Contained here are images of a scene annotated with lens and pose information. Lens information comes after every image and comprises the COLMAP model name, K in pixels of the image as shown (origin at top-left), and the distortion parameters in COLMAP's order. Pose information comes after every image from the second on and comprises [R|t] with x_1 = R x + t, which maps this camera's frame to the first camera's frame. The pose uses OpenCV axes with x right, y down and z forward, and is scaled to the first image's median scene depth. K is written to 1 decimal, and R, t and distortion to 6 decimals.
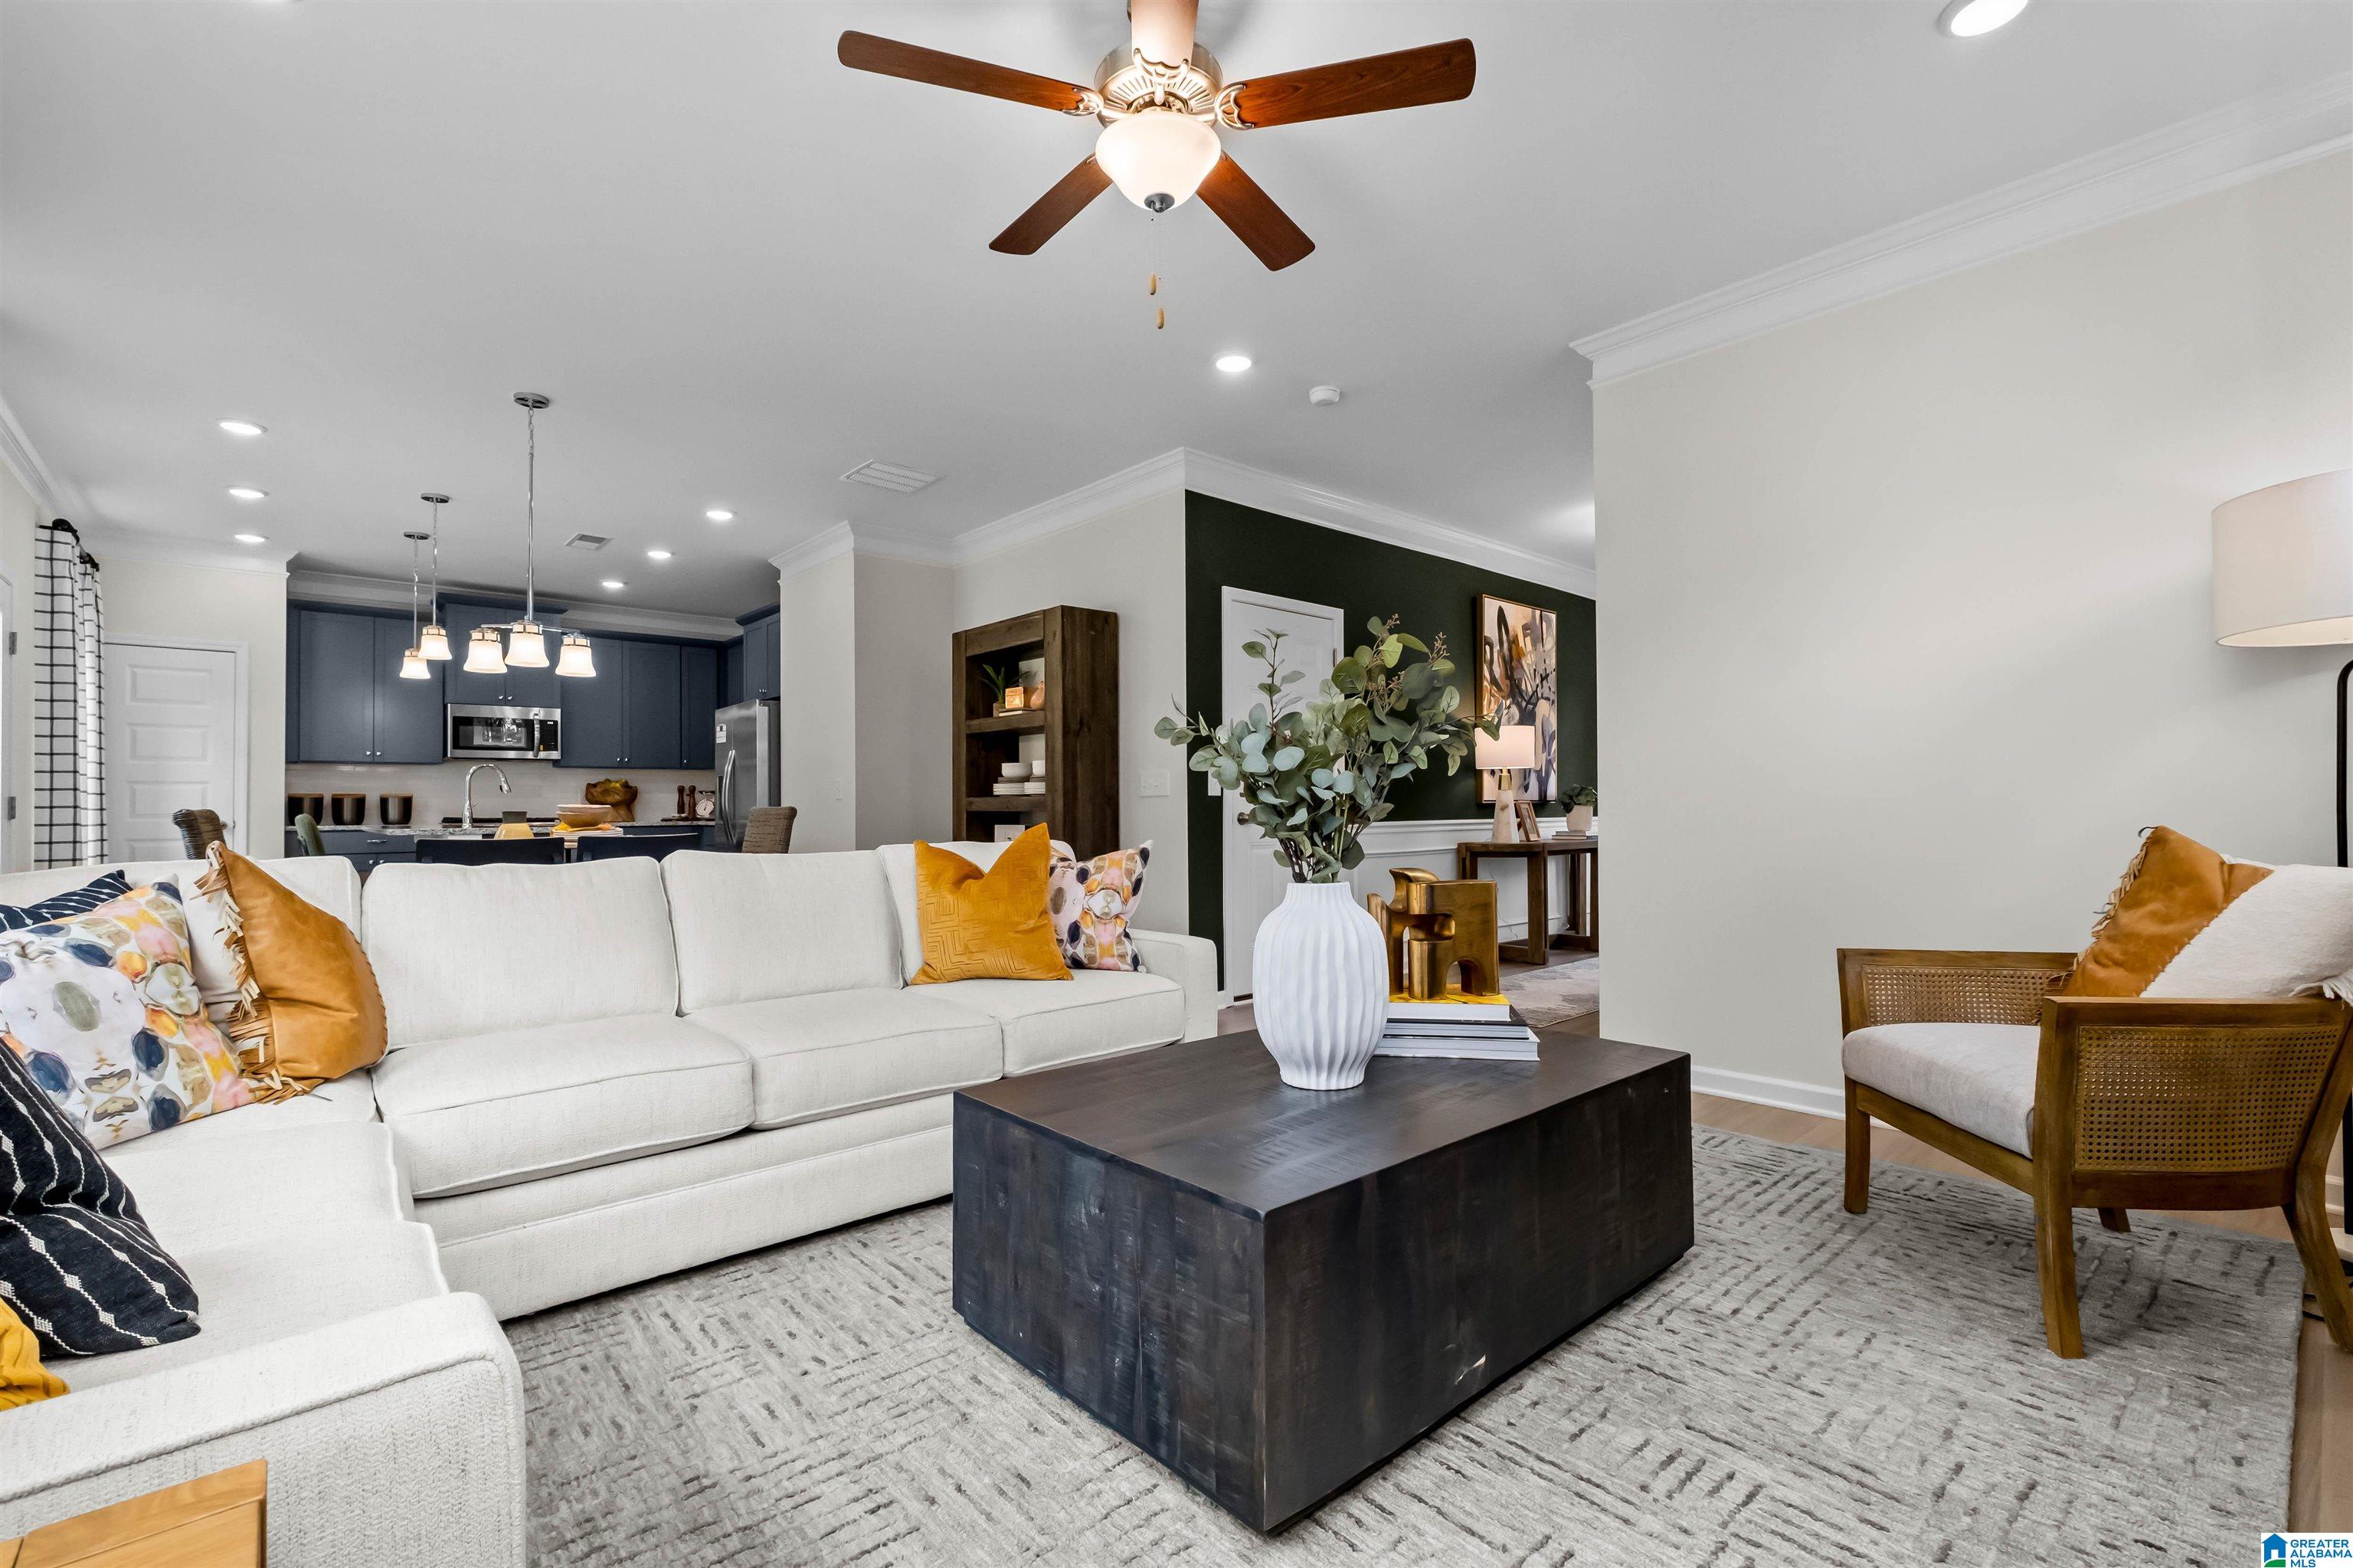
lens RADIAL K [[1031.3, 0, 1176.5], [0, 1031.3, 784.0], [0, 0, 1]] dist [-0.004302, 0.000298]
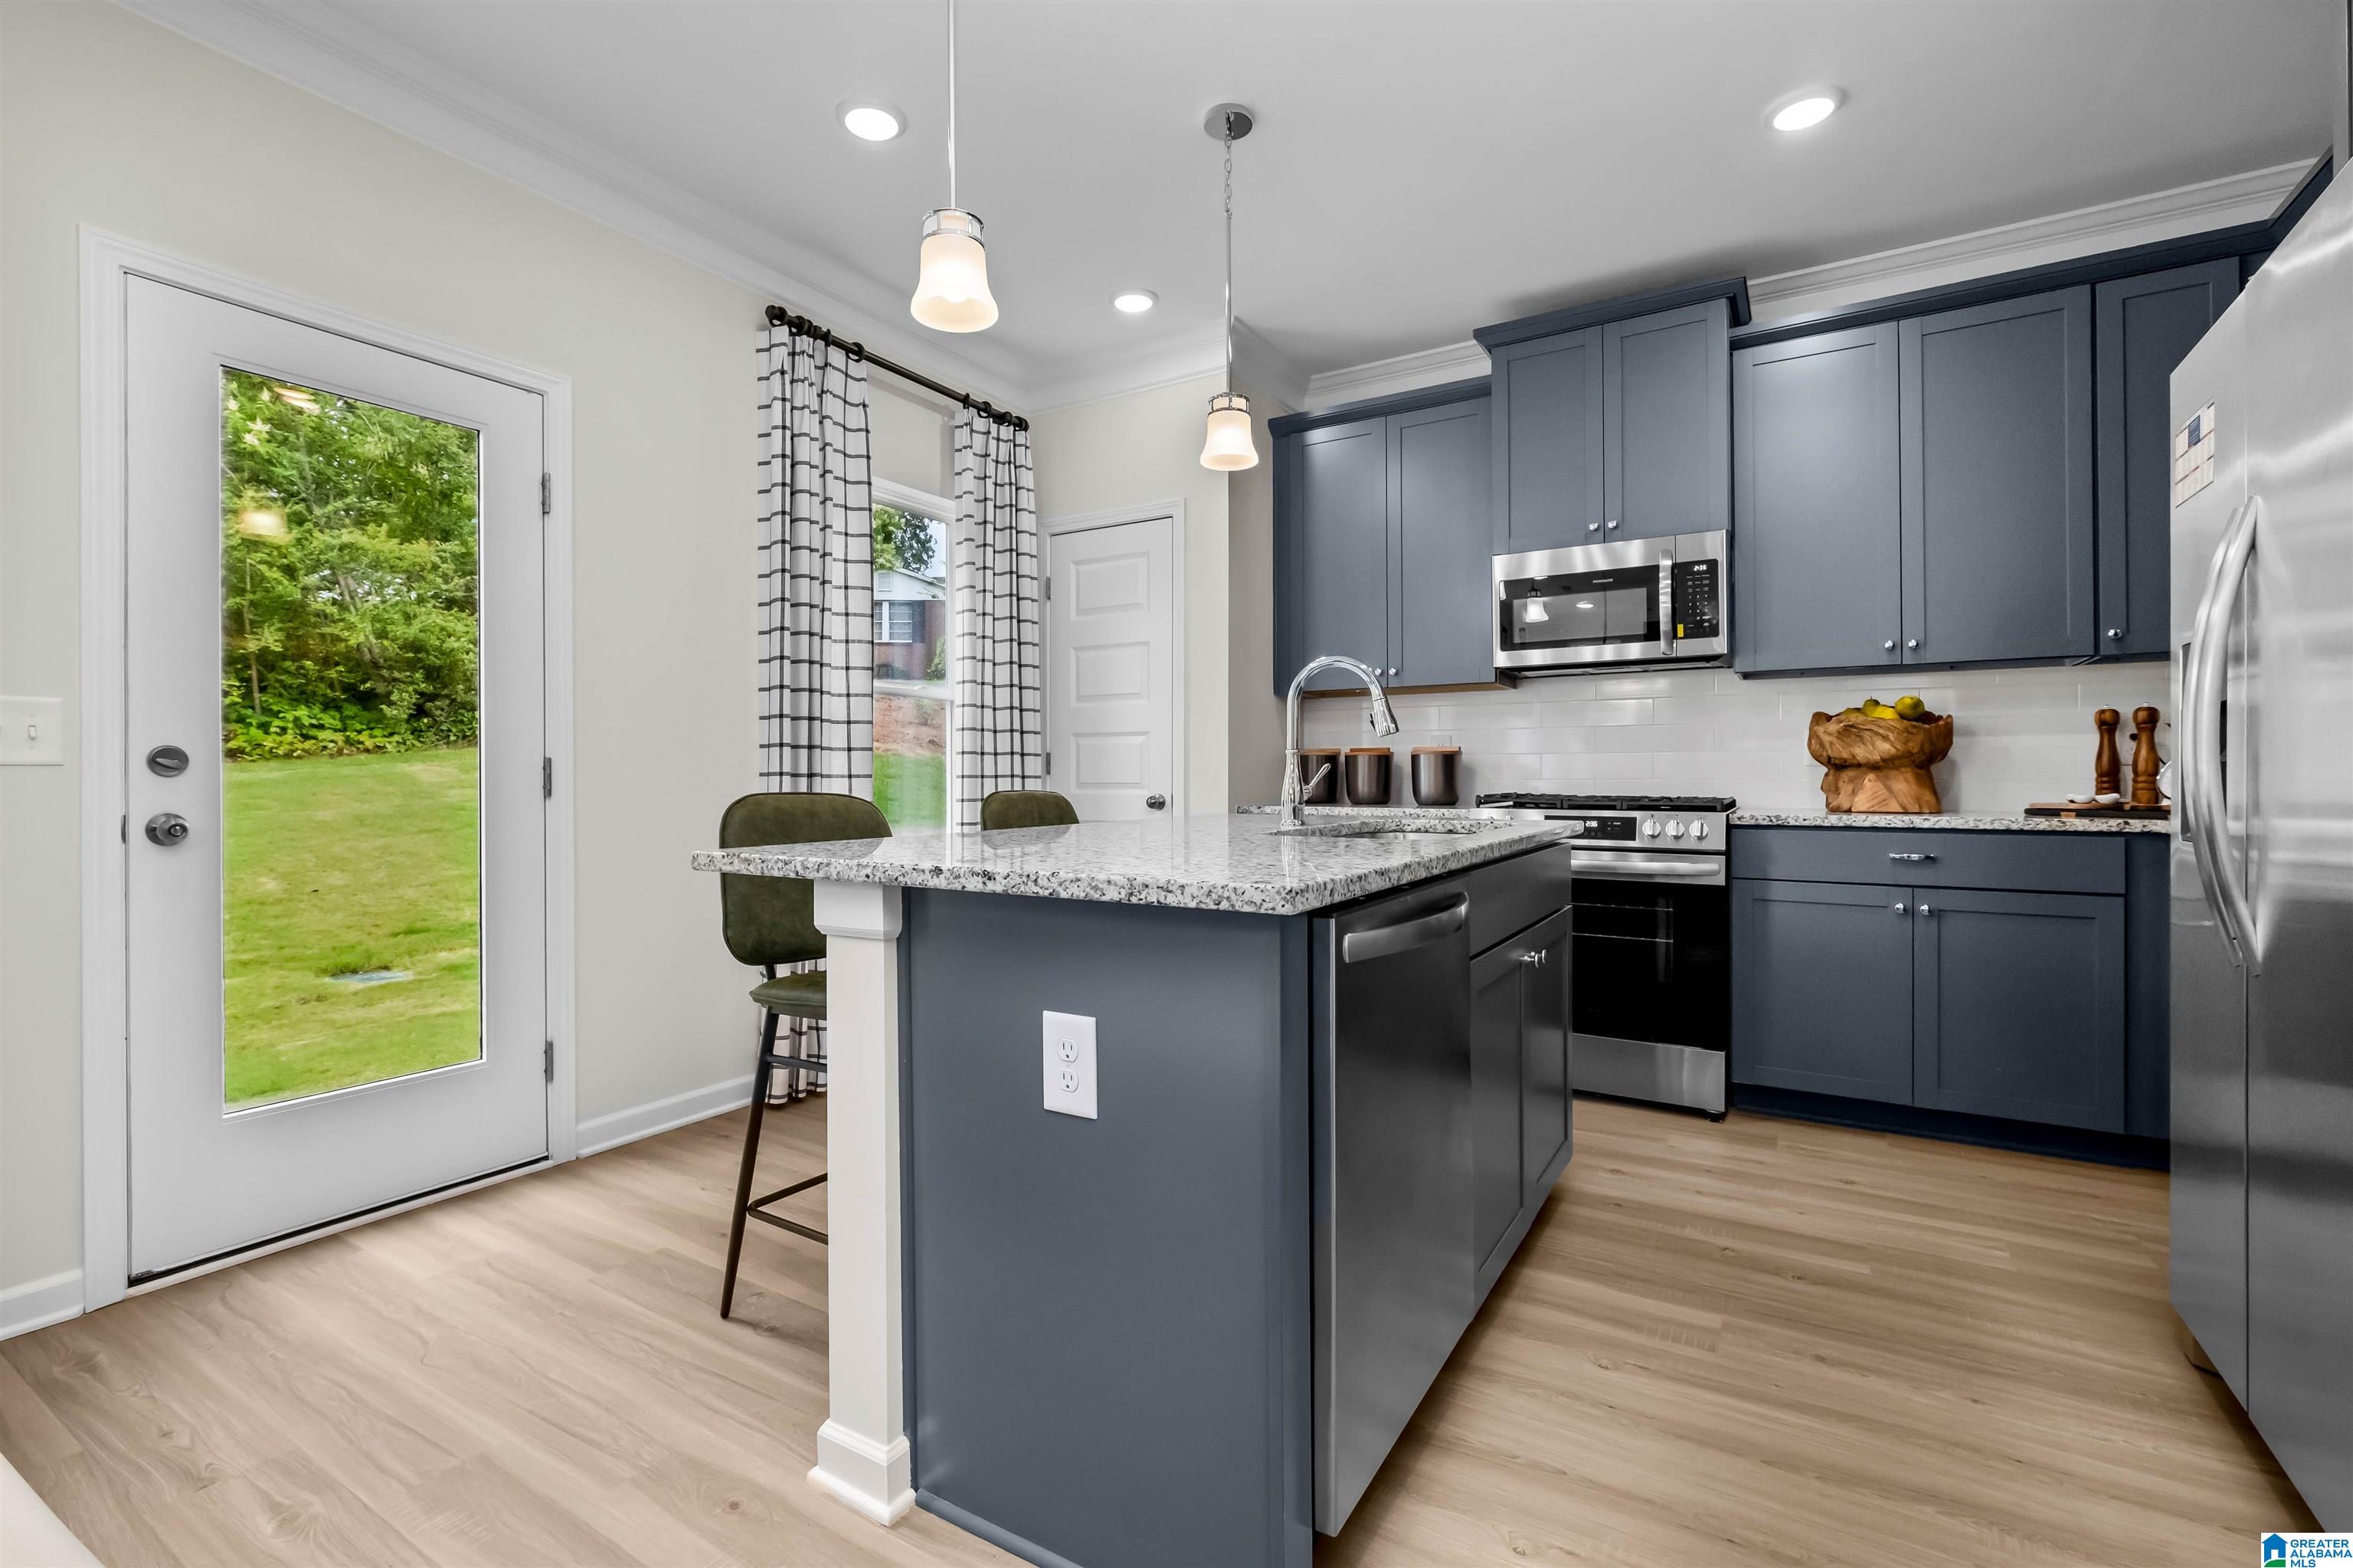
lens RADIAL K [[1036.7, 0, 1172.3], [0, 1036.7, 748.7], [0, 0, 1]] dist [-0.002818, -0.000201]
pose [[0.298437, -0.009051, -0.954386, -0.274824], [0.021727, 0.999760, -0.002688, 0.009389], [0.954182, -0.019933, 0.298562, 0.668663]]
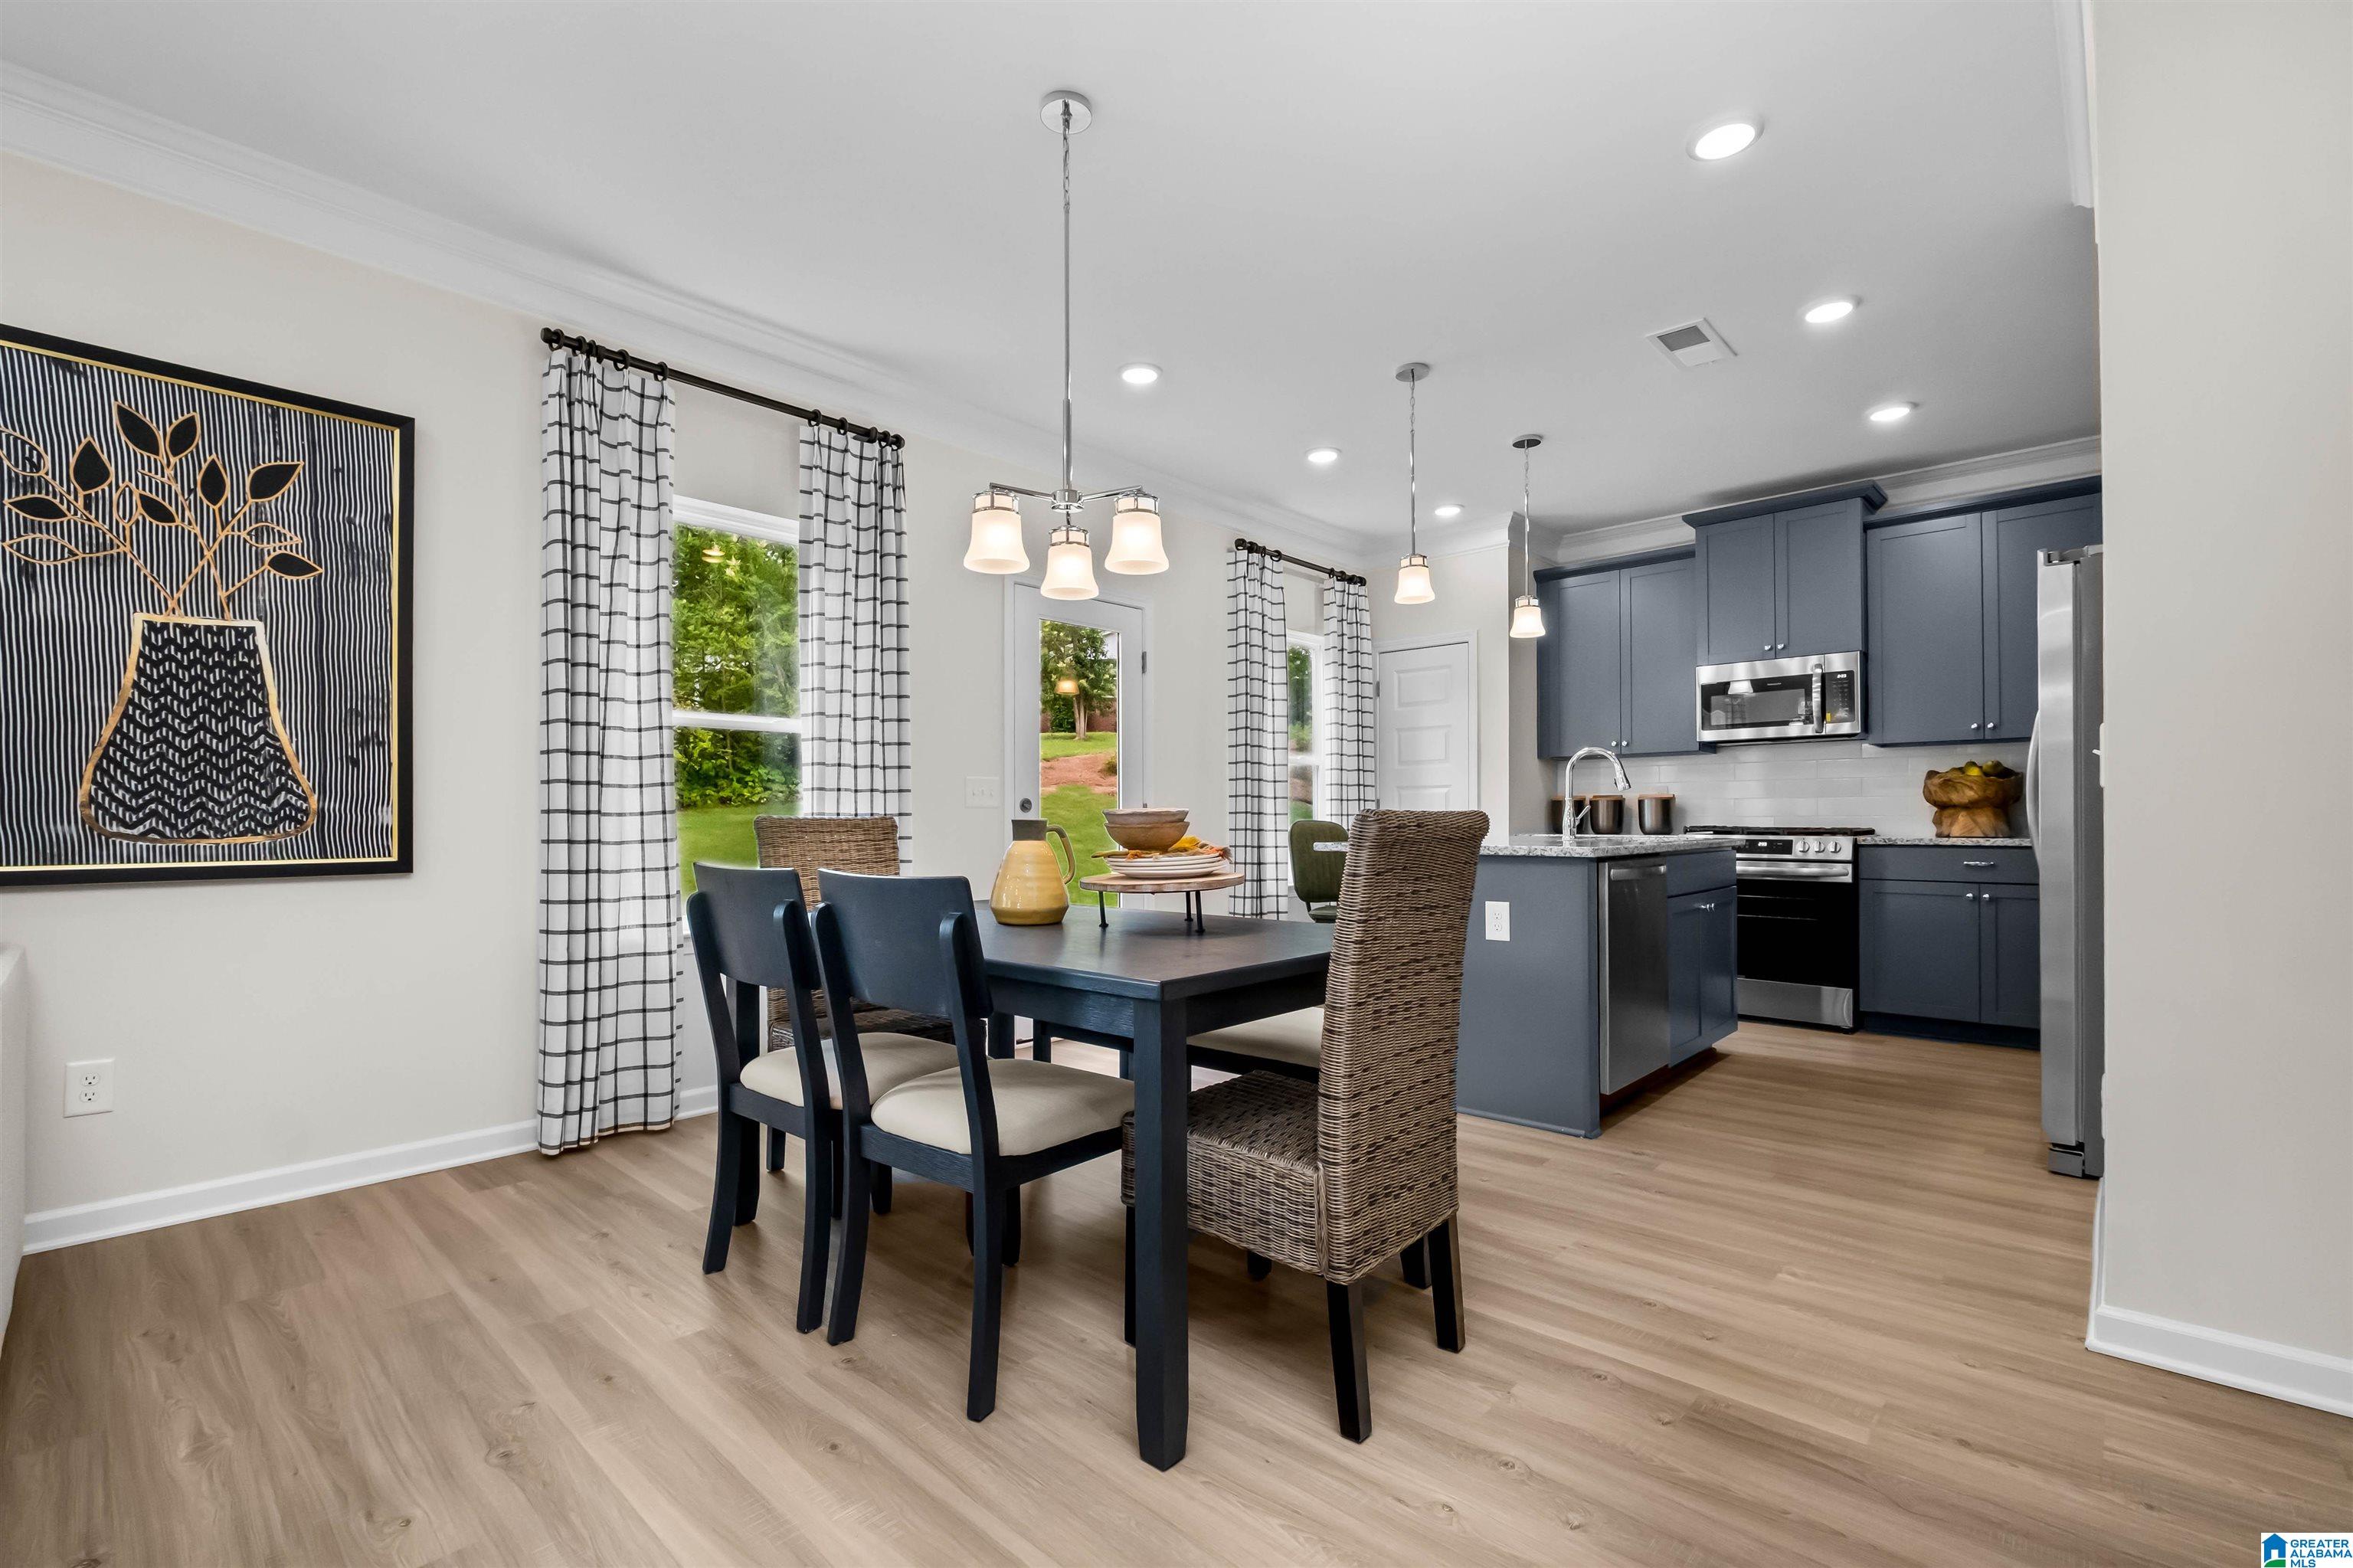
lens RADIAL K [[1034.3, 0, 1172.3], [0, 1034.3, 798.4], [0, 0, 1]] dist [-0.002244, 0.000330]
pose [[0.105718, -0.005972, -0.994378, -0.031946], [0.024740, 0.999688, -0.003374, 0.006842], [0.994088, -0.024244, 0.105833, 0.526676]]
